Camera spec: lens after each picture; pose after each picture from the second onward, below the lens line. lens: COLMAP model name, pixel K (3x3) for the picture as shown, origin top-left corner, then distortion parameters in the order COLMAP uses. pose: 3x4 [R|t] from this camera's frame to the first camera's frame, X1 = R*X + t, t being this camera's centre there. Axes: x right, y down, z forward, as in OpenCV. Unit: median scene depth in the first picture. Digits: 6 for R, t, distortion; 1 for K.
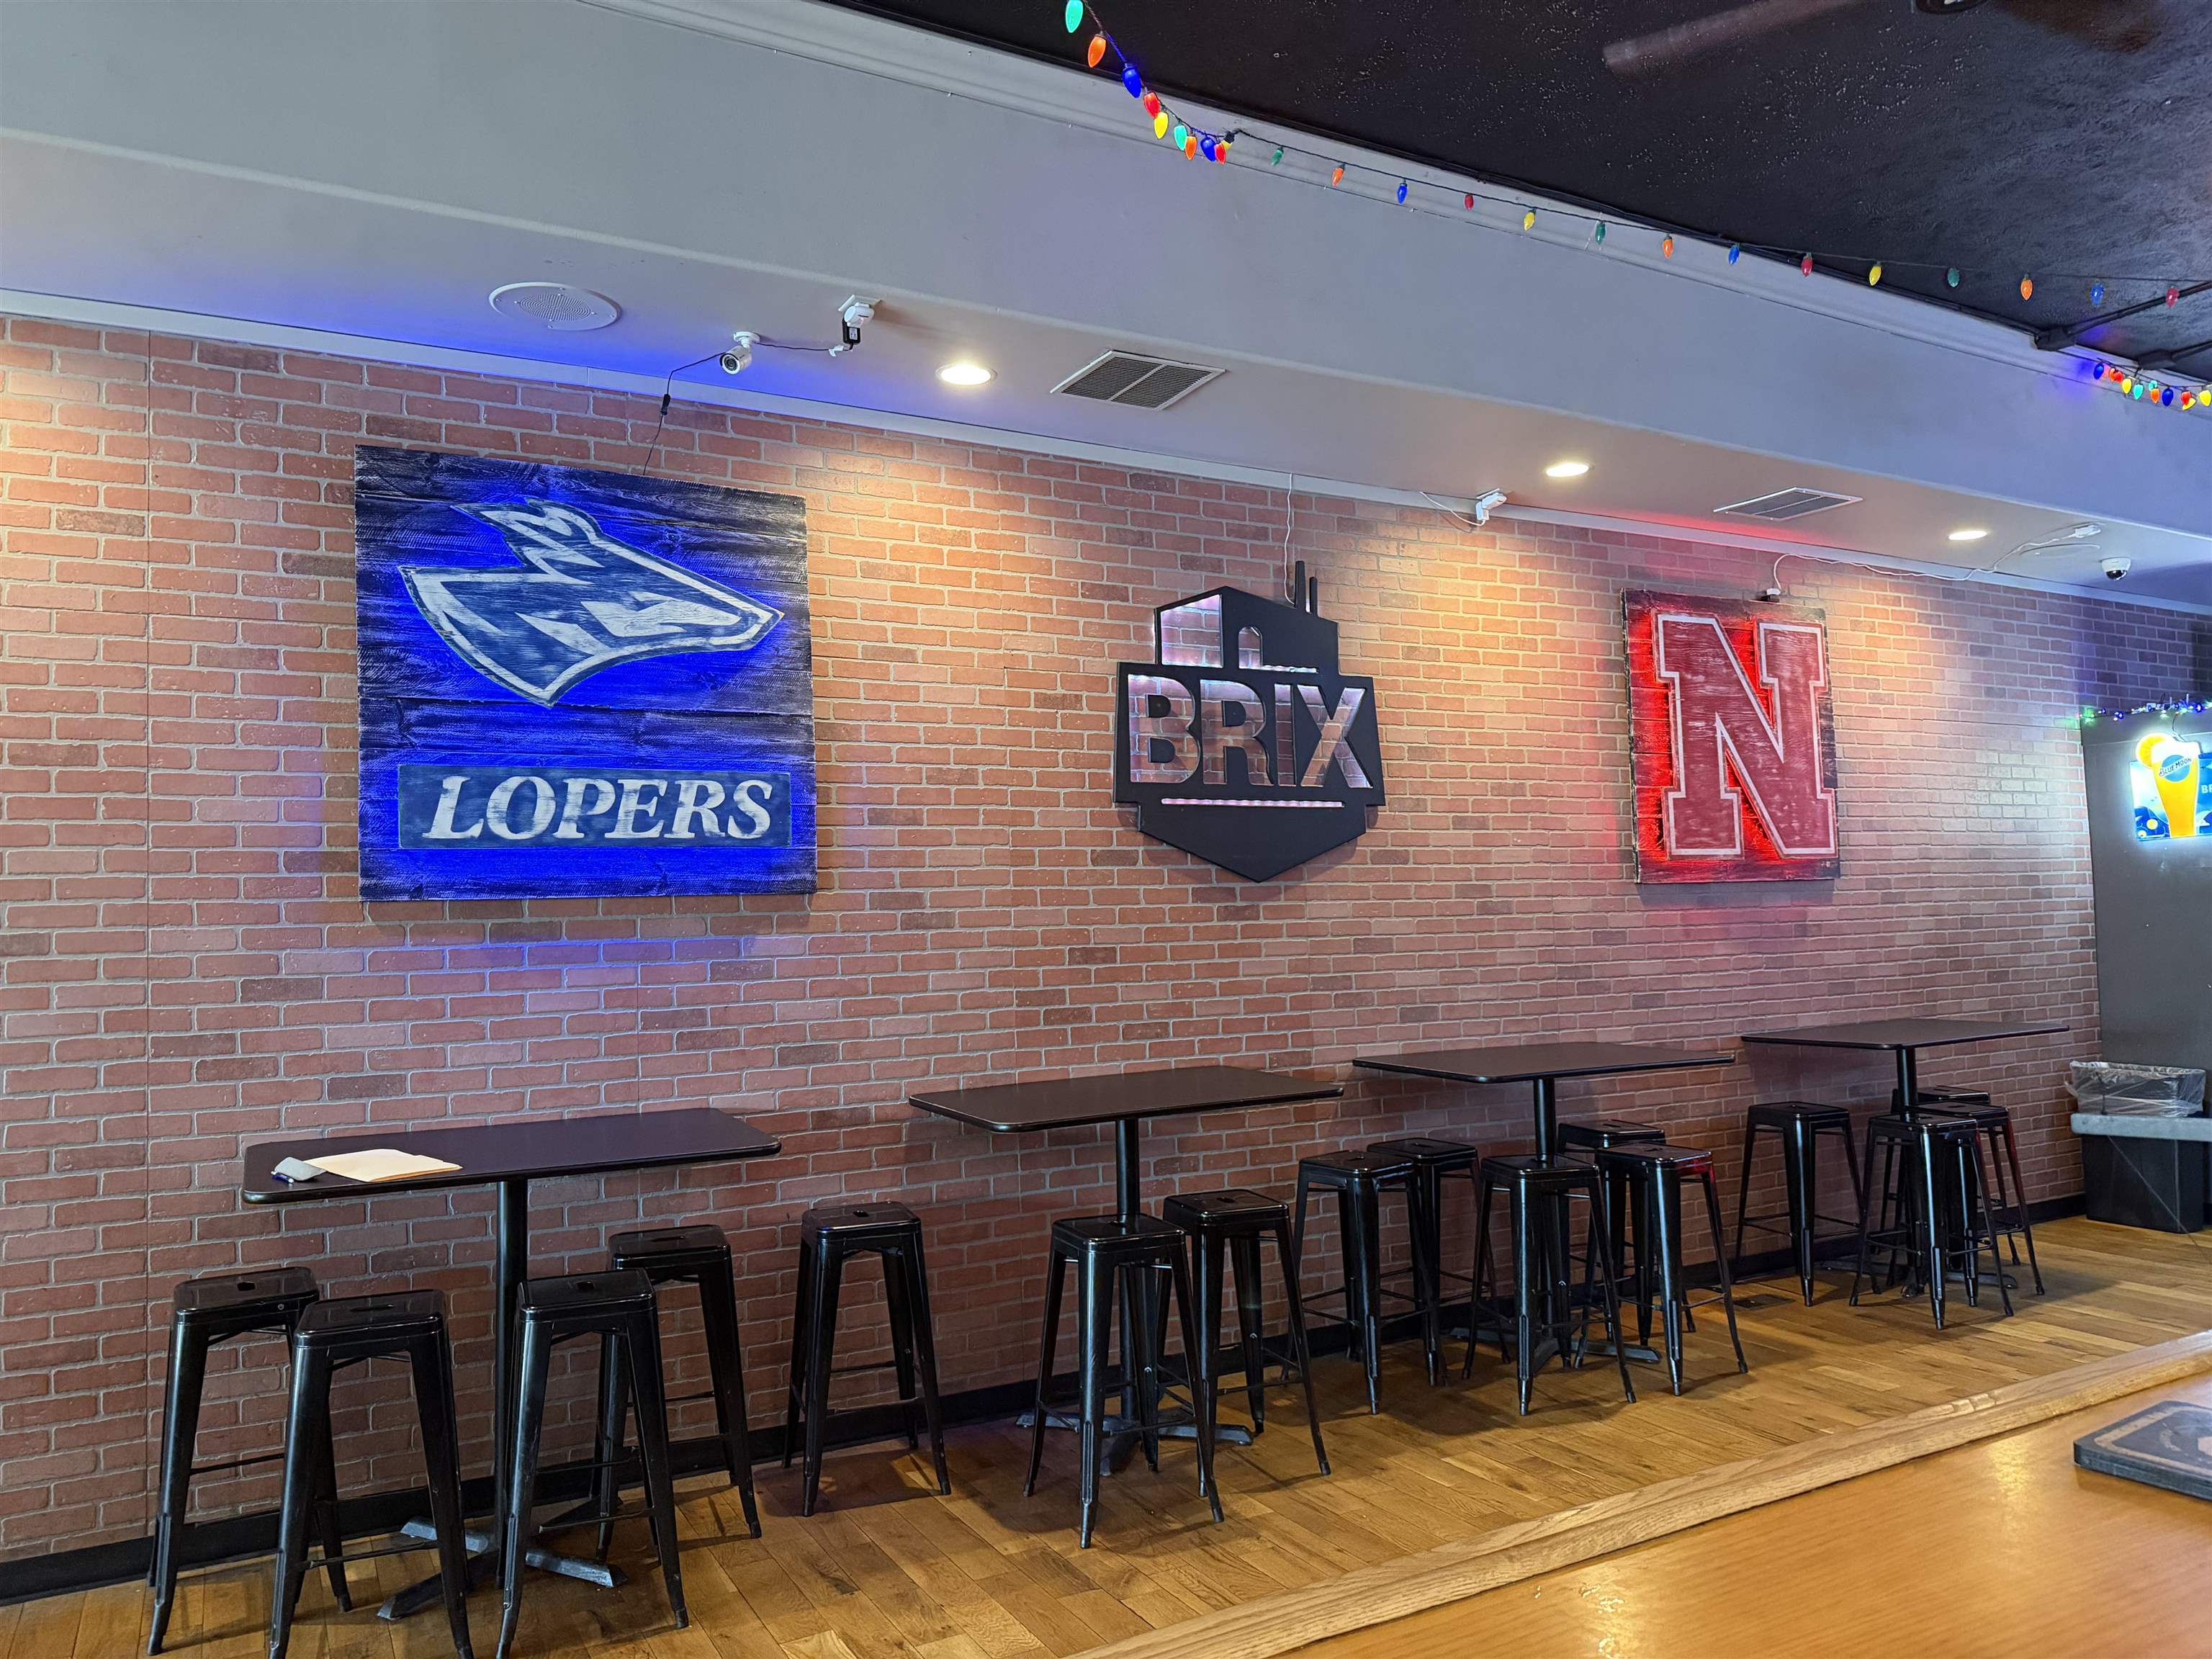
lens RADIAL K [[1543.4, 0, 1118.9], [0, 1543.4, 841.2], [0, 0, 1]] dist [0.132639, -0.190858]
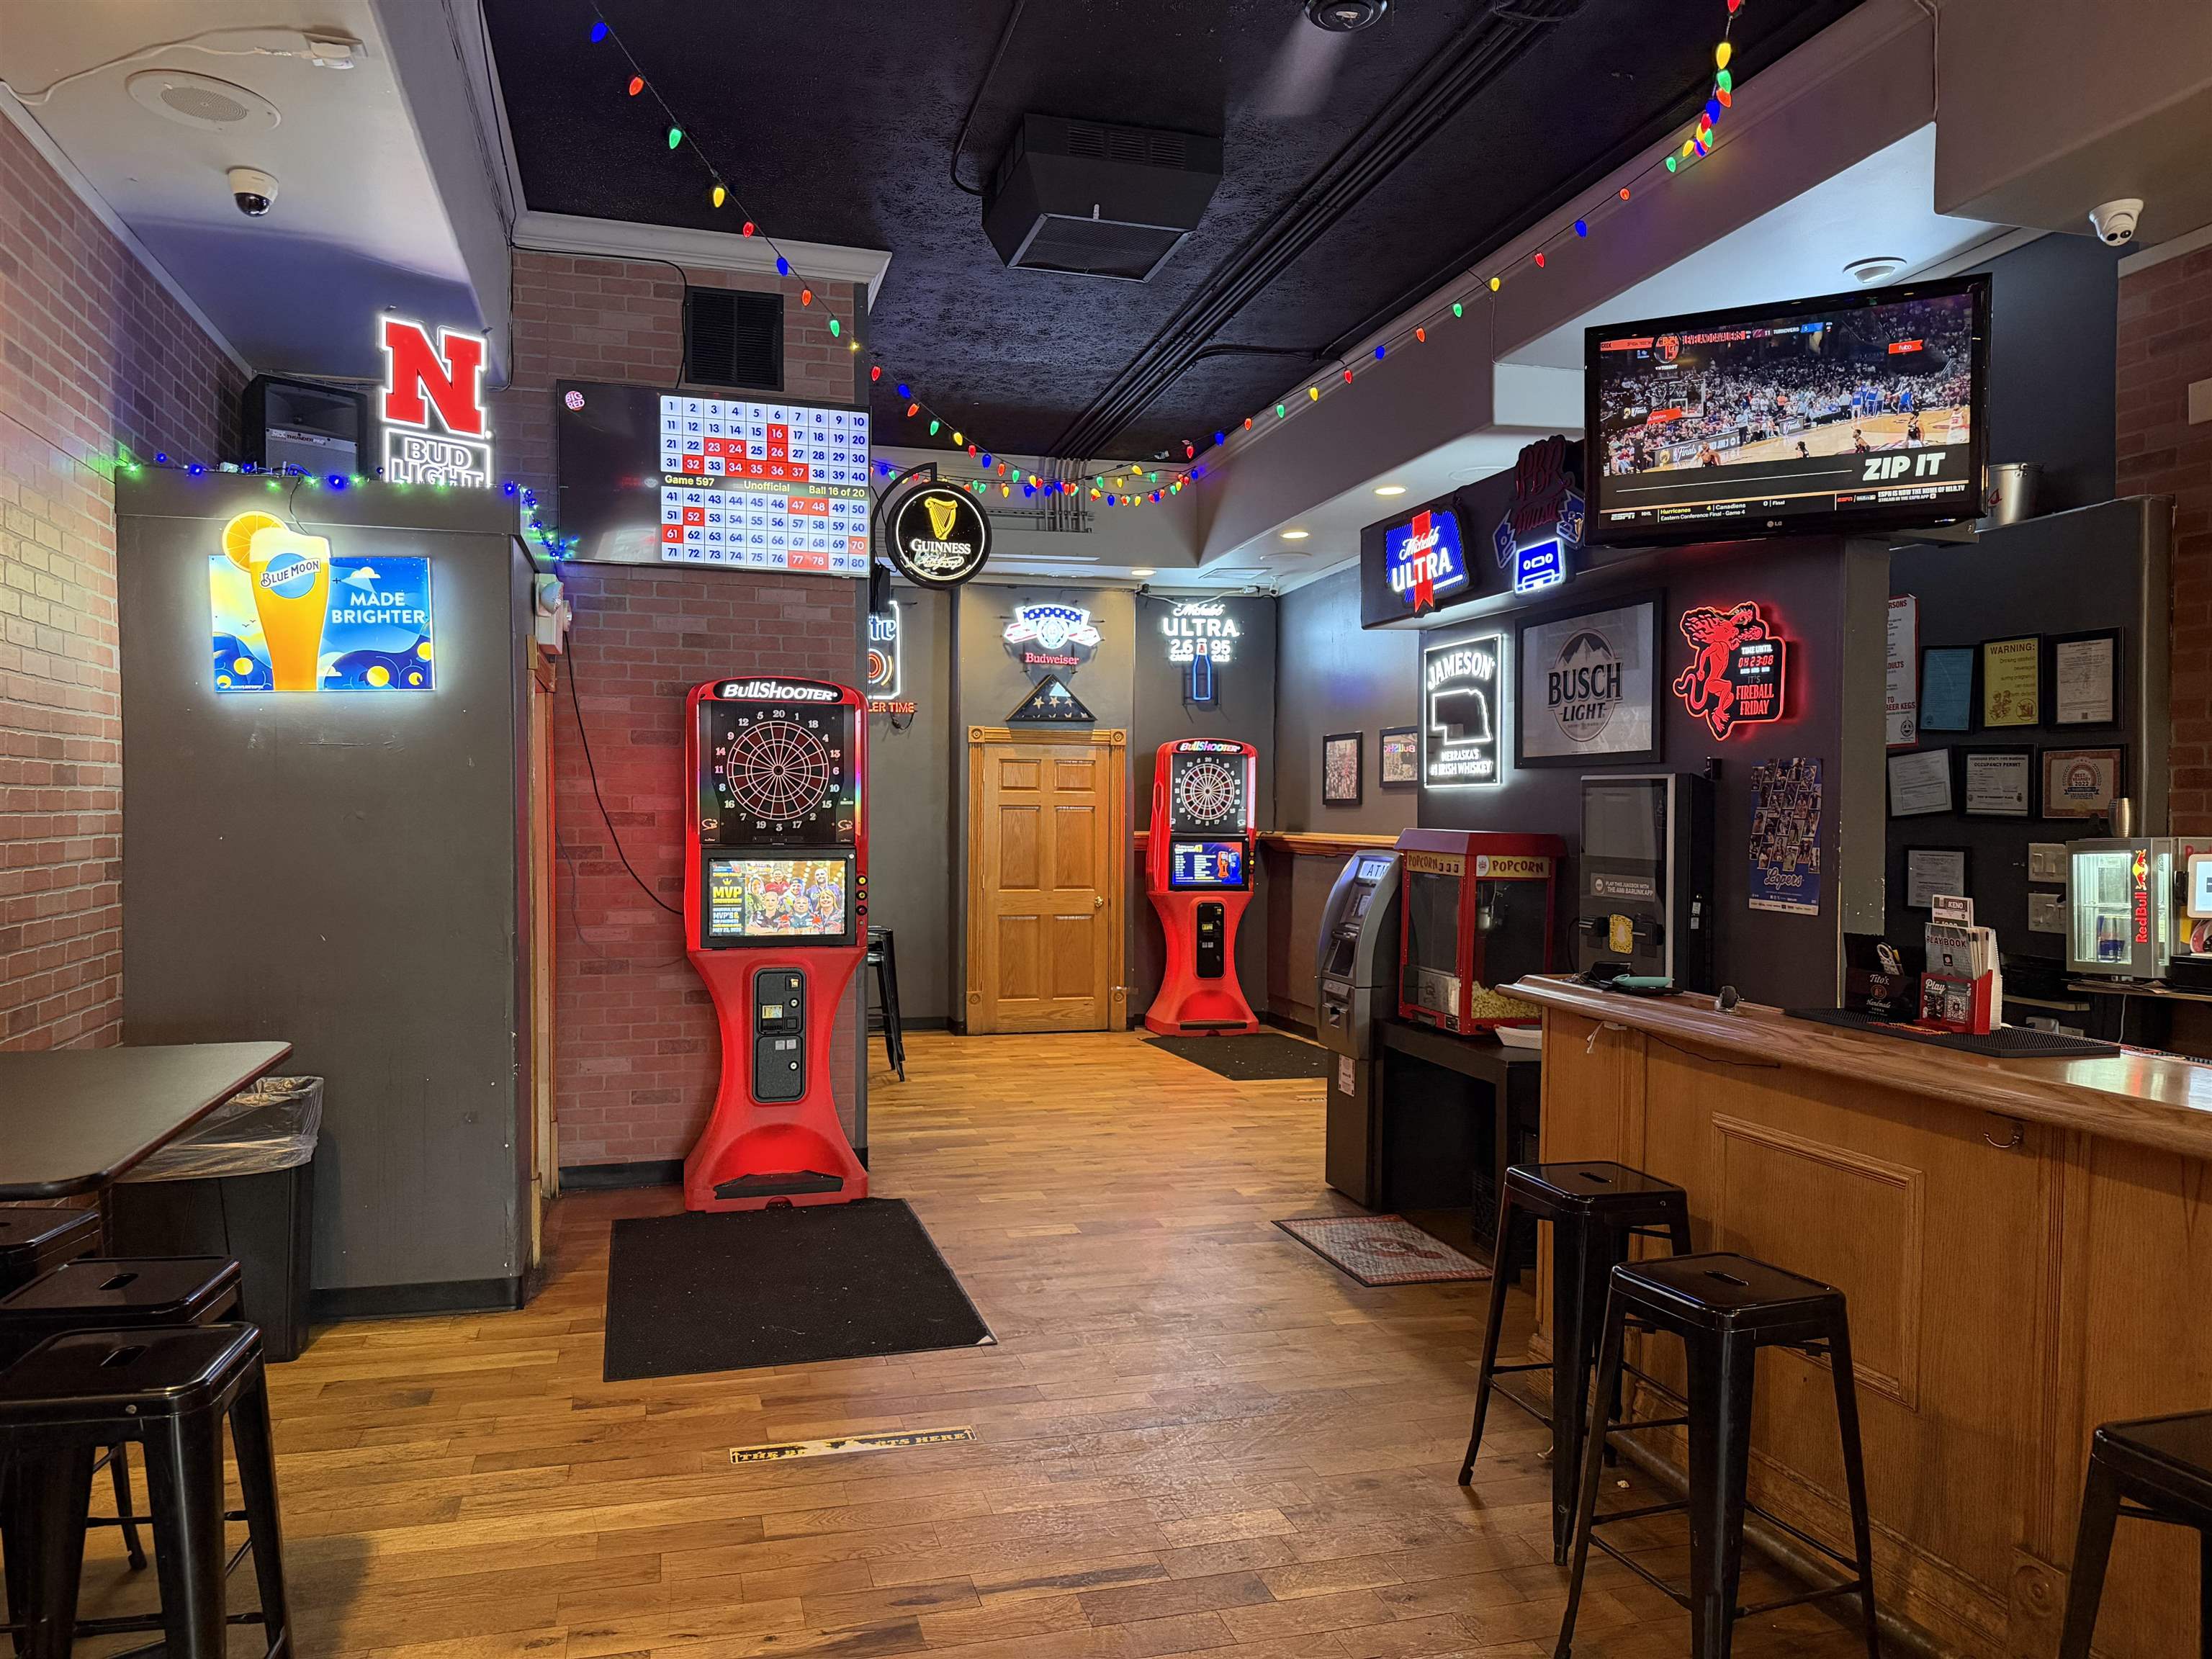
lens RADIAL K [[1543.4, 0, 1118.9], [0, 1543.4, 841.2], [0, 0, 1]] dist [0.132639, -0.190858]
pose [[0.217786, 0.000689, 0.975996, 0.153434], [-0.052788, 0.998544, 0.011074, 0.030822], [-0.974568, -0.053933, 0.217506, 0.551660]]
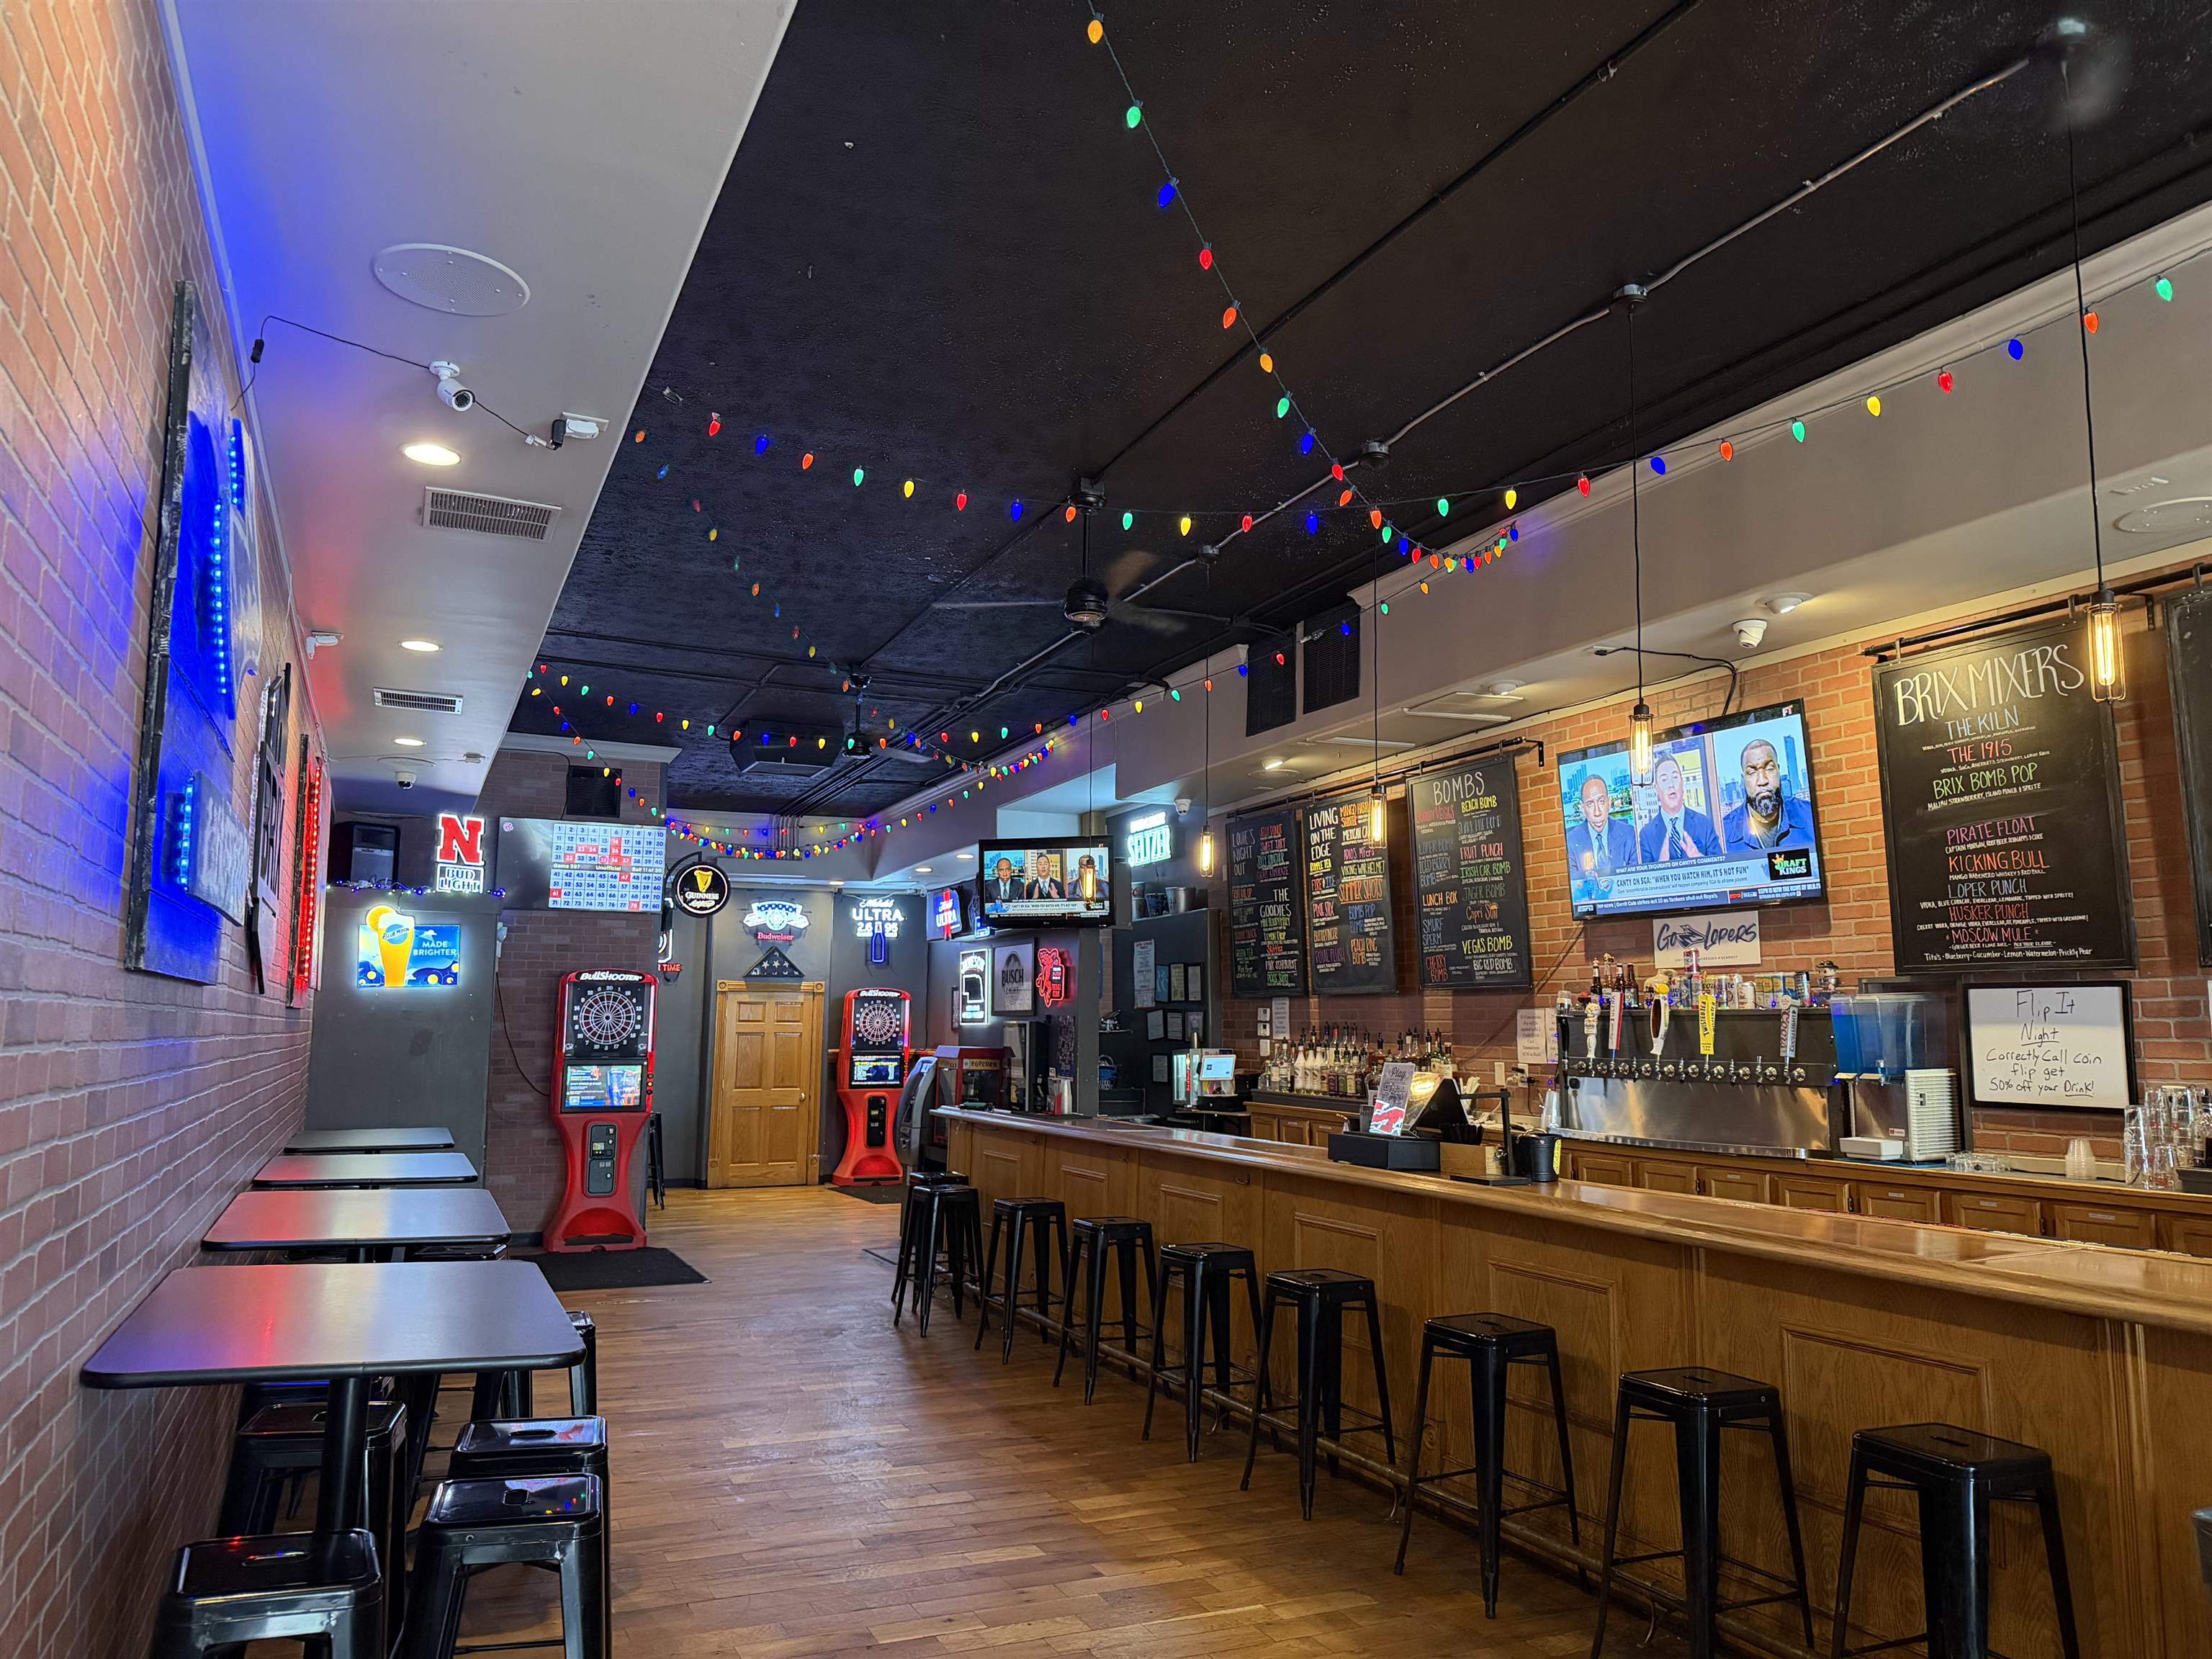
lens RADIAL K [[1543.4, 0, 1118.9], [0, 1543.4, 841.2], [0, 0, 1]] dist [0.132639, -0.190858]
pose [[0.071651, 0.141388, 0.987358, -0.598126], [-0.050721, 0.989138, -0.137963, 0.027646], [-0.996139, -0.040194, 0.078044, 0.289538]]
